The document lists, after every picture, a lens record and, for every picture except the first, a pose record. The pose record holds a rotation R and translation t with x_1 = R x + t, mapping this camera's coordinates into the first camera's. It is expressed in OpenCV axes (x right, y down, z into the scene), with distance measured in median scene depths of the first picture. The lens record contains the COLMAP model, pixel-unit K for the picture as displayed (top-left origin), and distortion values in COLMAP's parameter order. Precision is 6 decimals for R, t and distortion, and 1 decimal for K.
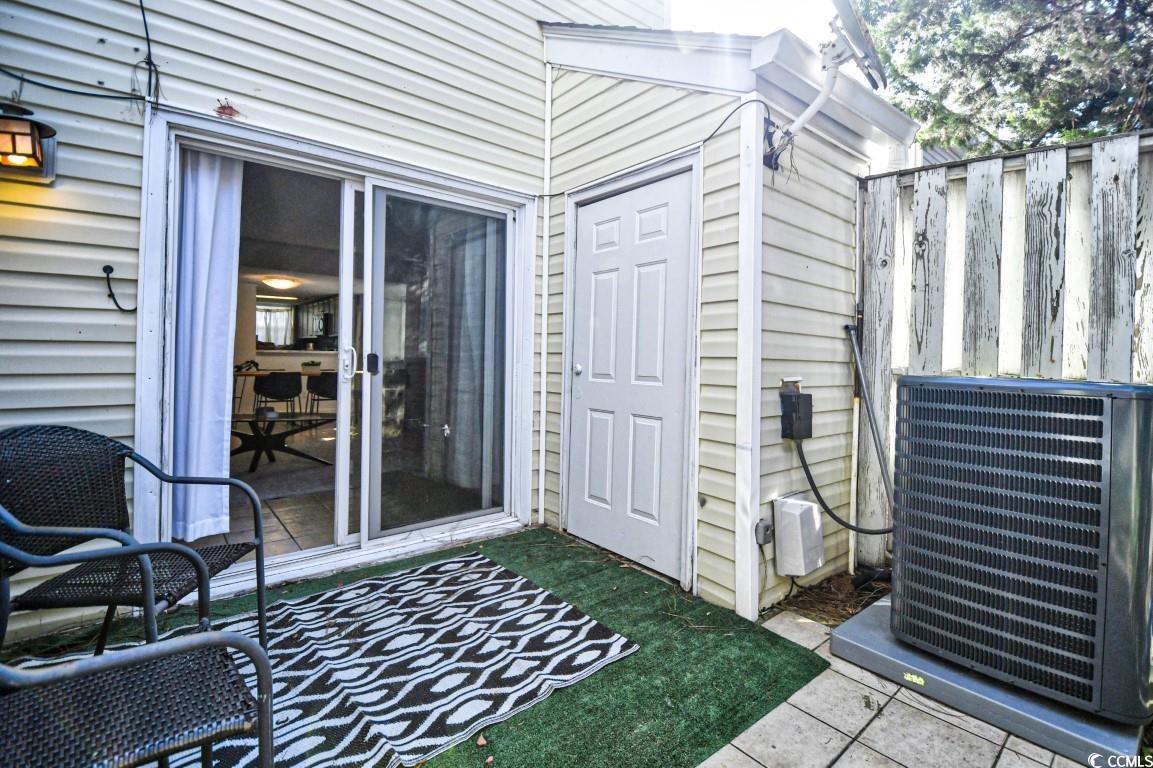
lens RADIAL K [[507.7, 0, 575.9], [0, 507.7, 388.6], [0, 0, 1]] dist [0.004501, -0.013700]
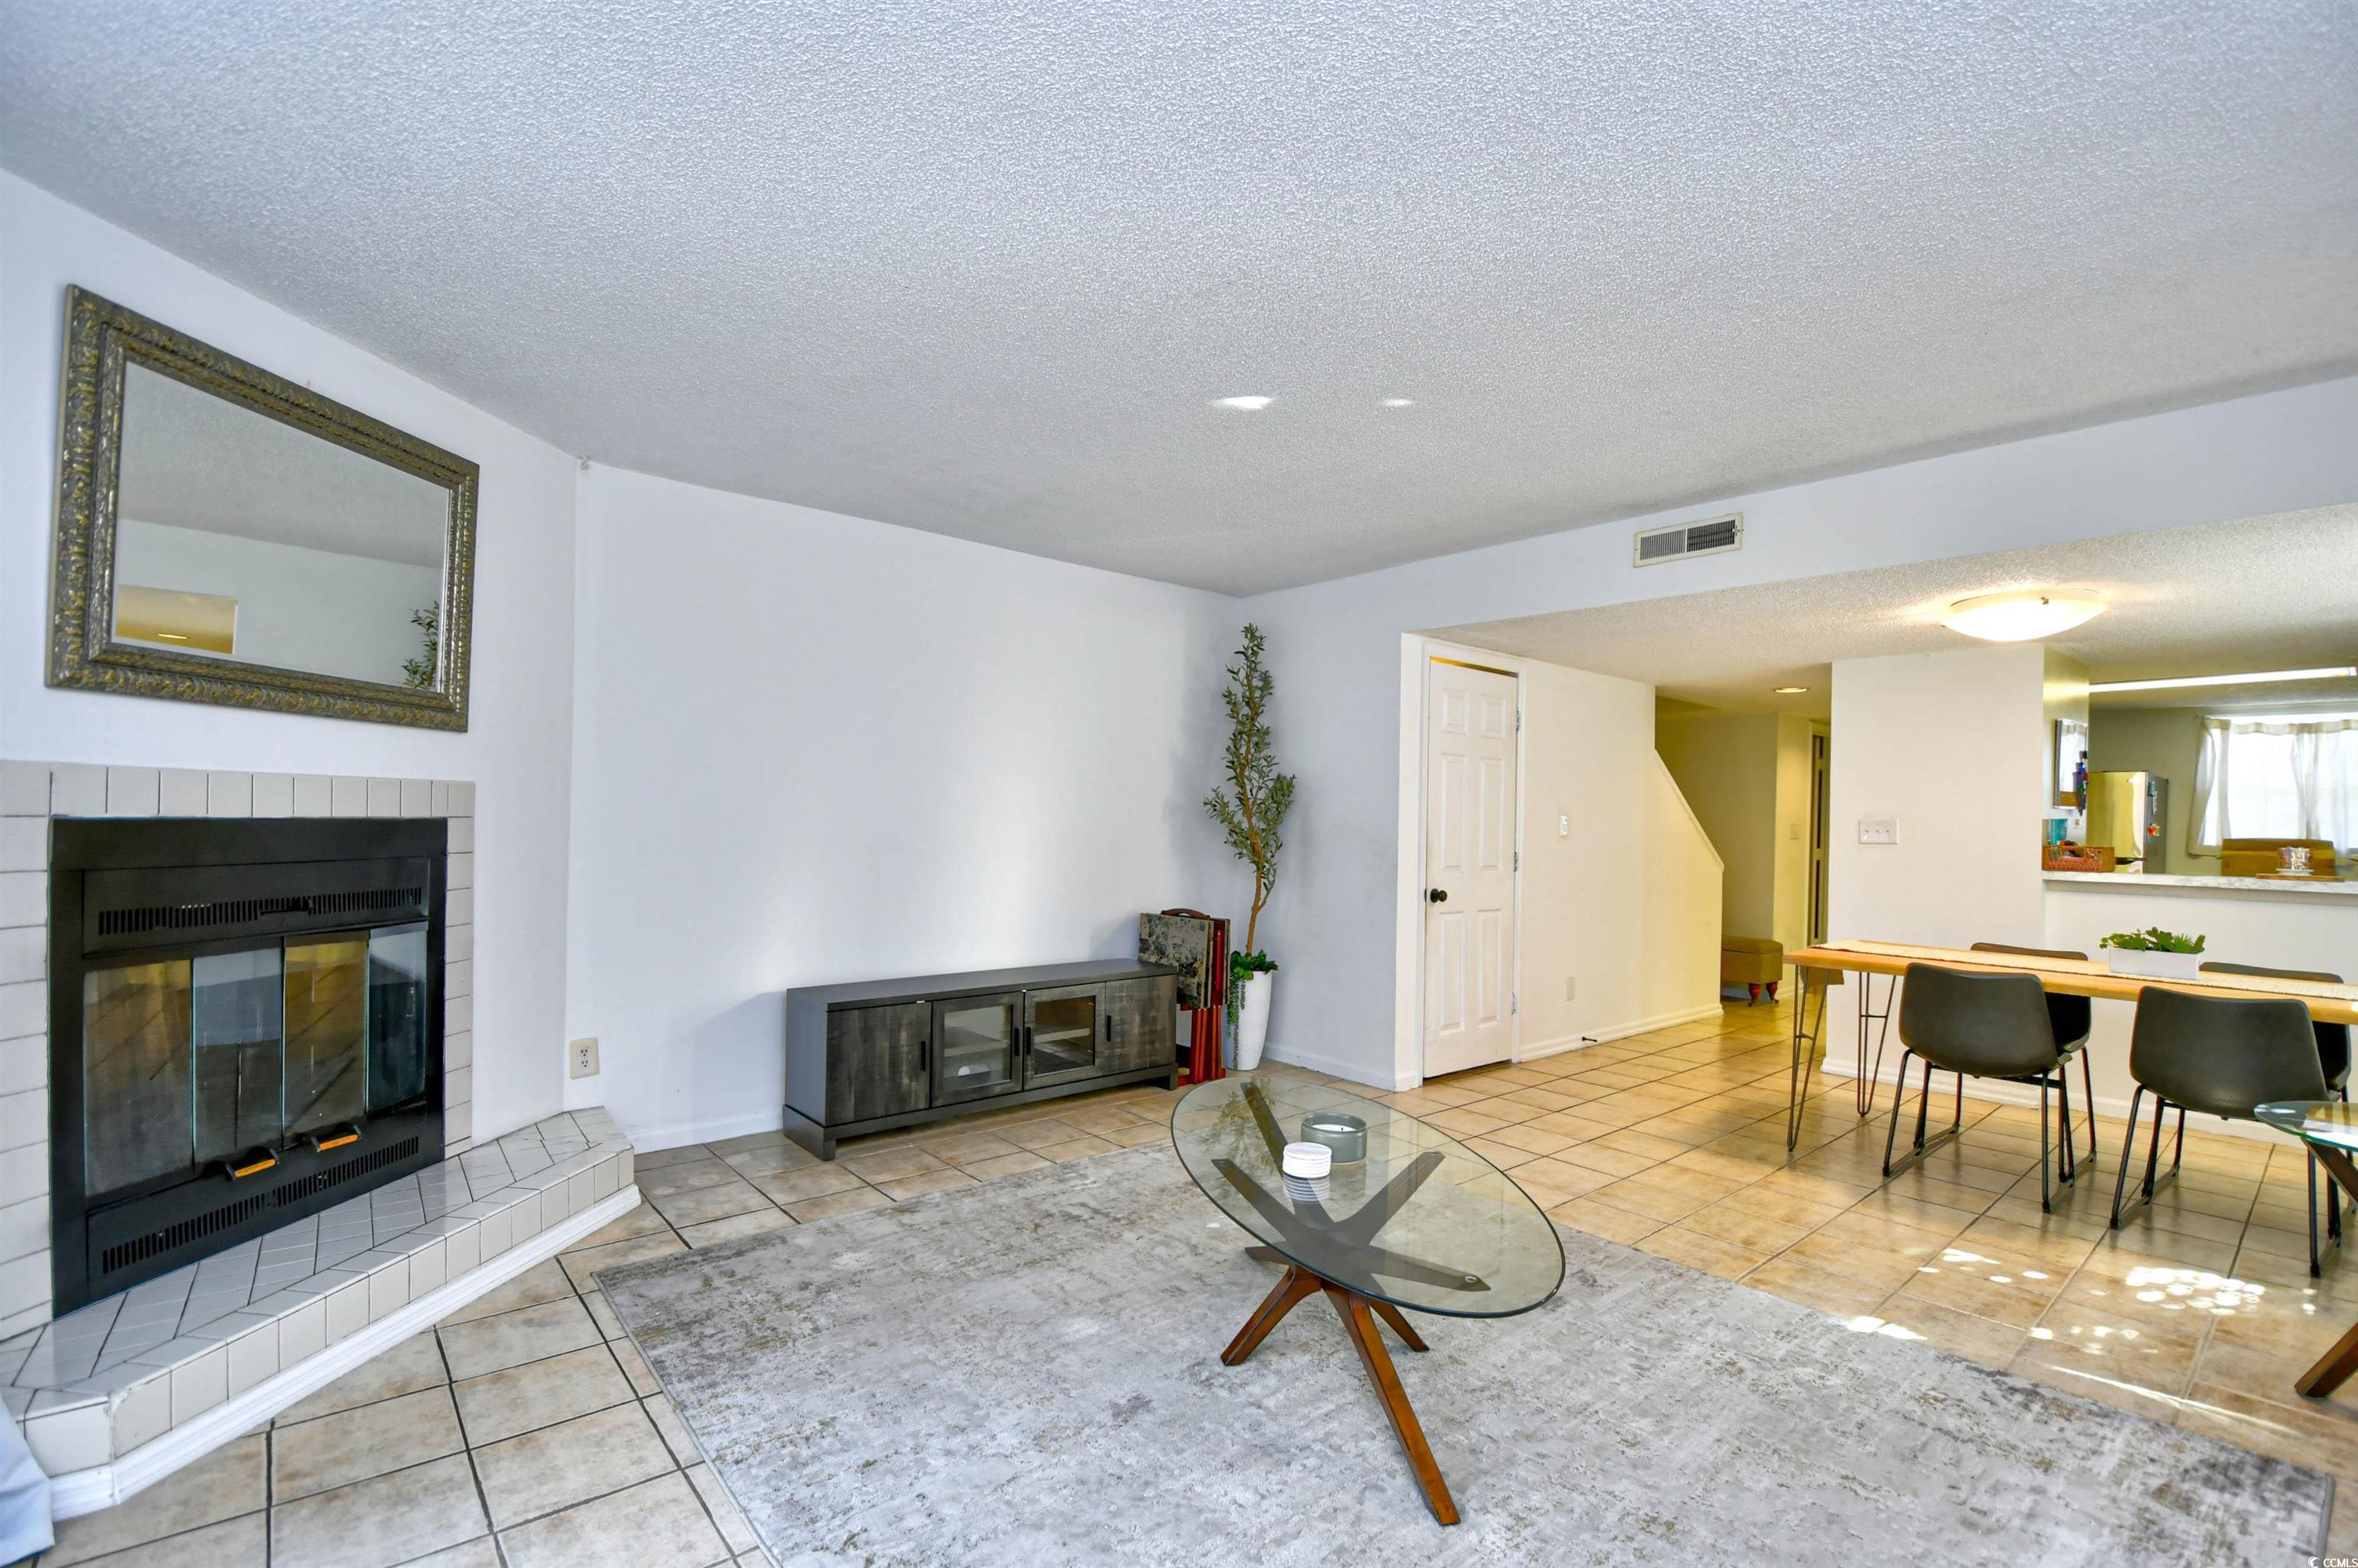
lens RADIAL K [[1044.1, 0, 1194.4], [0, 1044.1, 819.8], [0, 0, 1]] dist [0.014718, -0.022049]
pose [[0.013782, -0.016137, -0.999775, -0.141632], [-0.086261, 0.996123, -0.017267, -0.150162], [0.996177, 0.086479, 0.012337, 1.439217]]
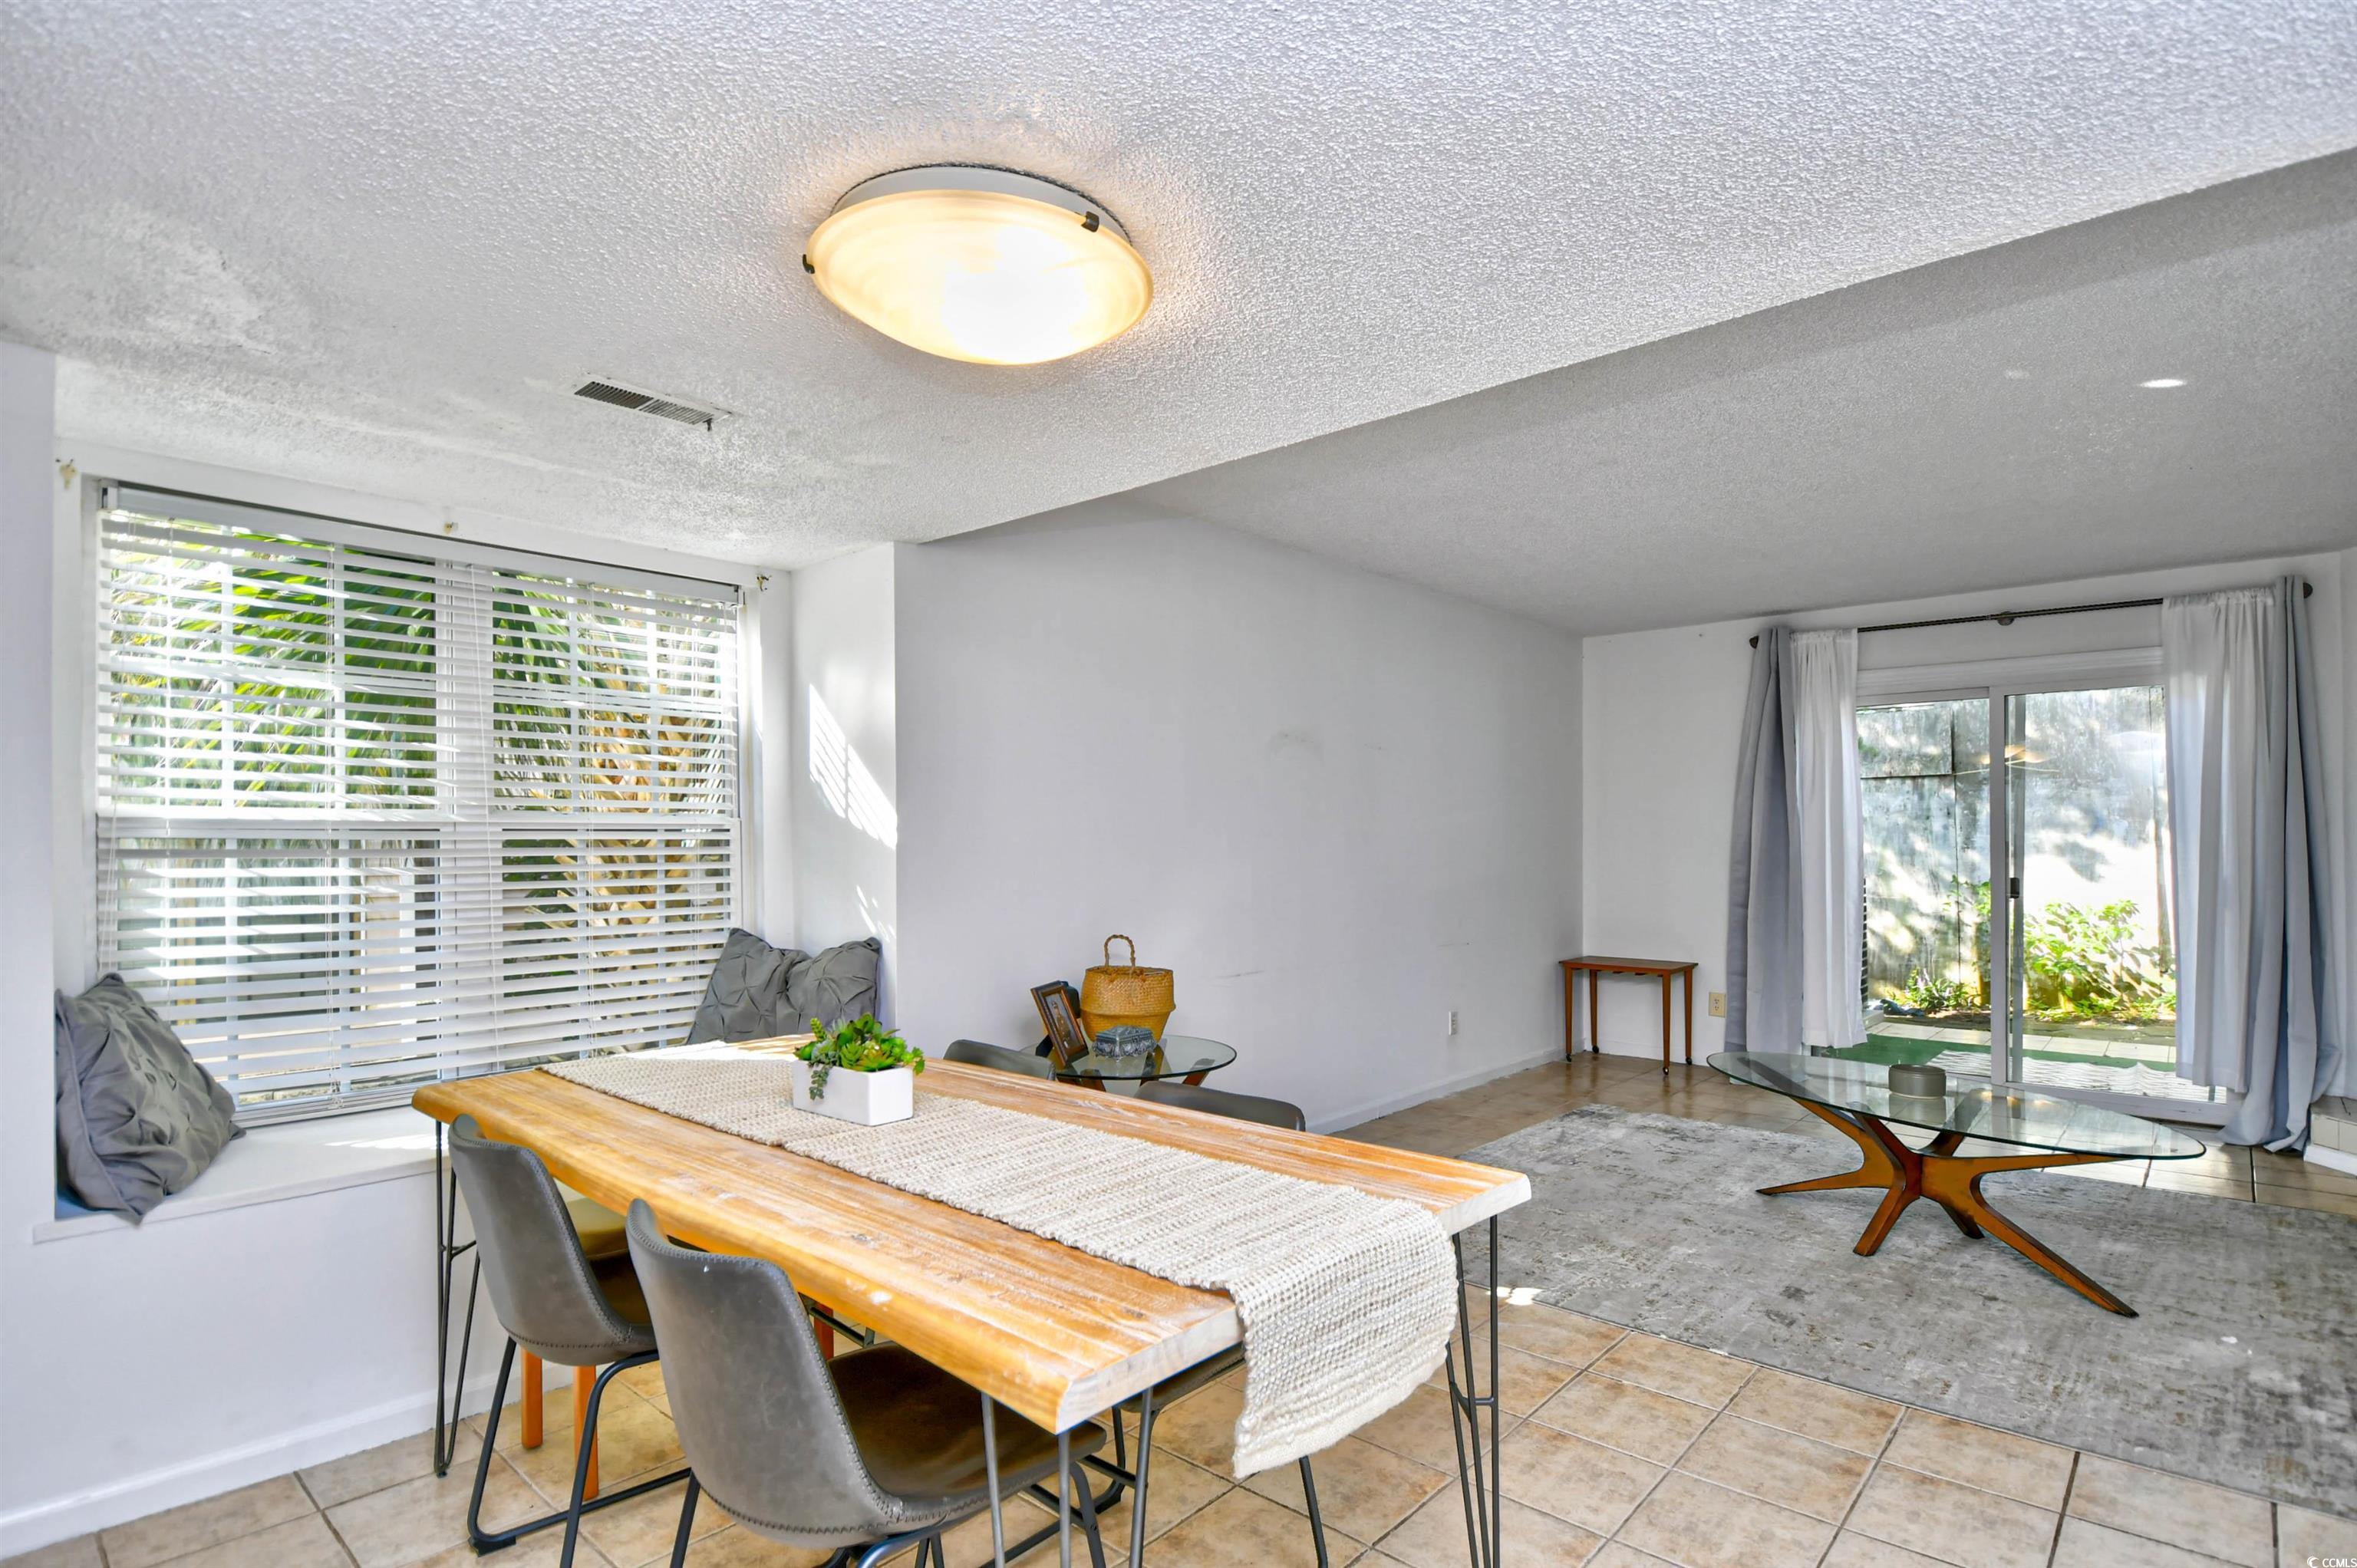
lens RADIAL K [[1157.0, 0, 1175.3], [0, 1157.0, 833.9], [0, 0, 1]] dist [0.022145, -0.032770]
pose [[-0.131742, -0.011205, 0.991221, -2.047511], [0.063617, 0.997779, 0.019734, -0.250494], [-0.989241, 0.065658, -0.130736, 2.477930]]
